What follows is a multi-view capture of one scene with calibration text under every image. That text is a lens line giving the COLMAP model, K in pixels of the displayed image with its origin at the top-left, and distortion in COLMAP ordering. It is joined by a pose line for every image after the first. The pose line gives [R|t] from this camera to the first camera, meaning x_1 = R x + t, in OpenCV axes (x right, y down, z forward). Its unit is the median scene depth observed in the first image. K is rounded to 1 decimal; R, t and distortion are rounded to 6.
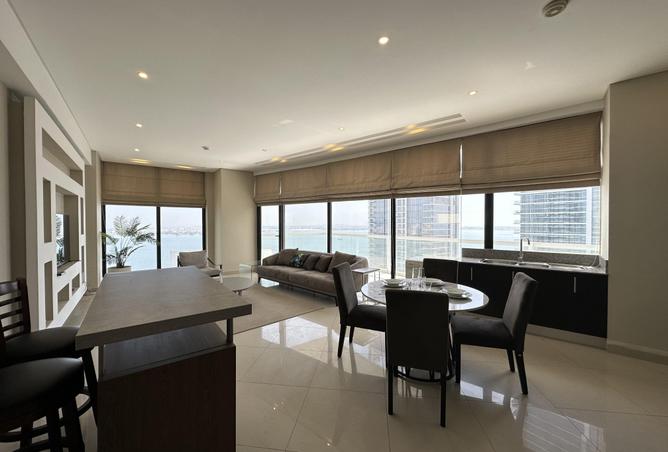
lens RADIAL K [[266.0, 0, 333.7], [0, 266.0, 224.4], [0, 0, 1]] dist [-0.008314, 0.000029]
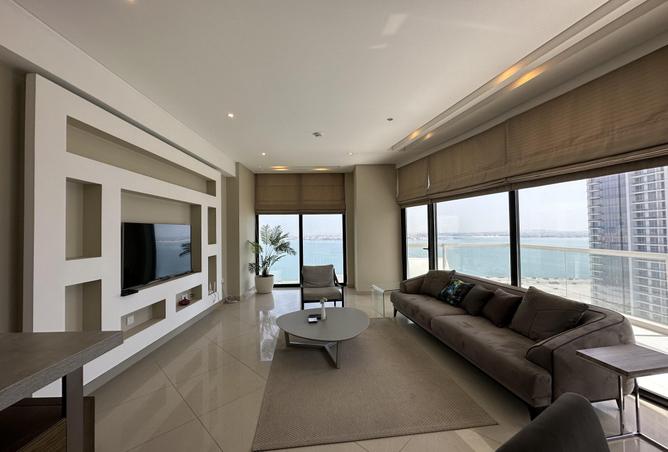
lens RADIAL K [[266.0, 0, 333.7], [0, 266.0, 224.4], [0, 0, 1]] dist [-0.008314, 0.000029]
pose [[0.804307, -0.024913, -0.593691, 0.007985], [0.009302, 0.999526, -0.029342, -0.001777], [0.594141, 0.018078, 0.804158, 0.326956]]
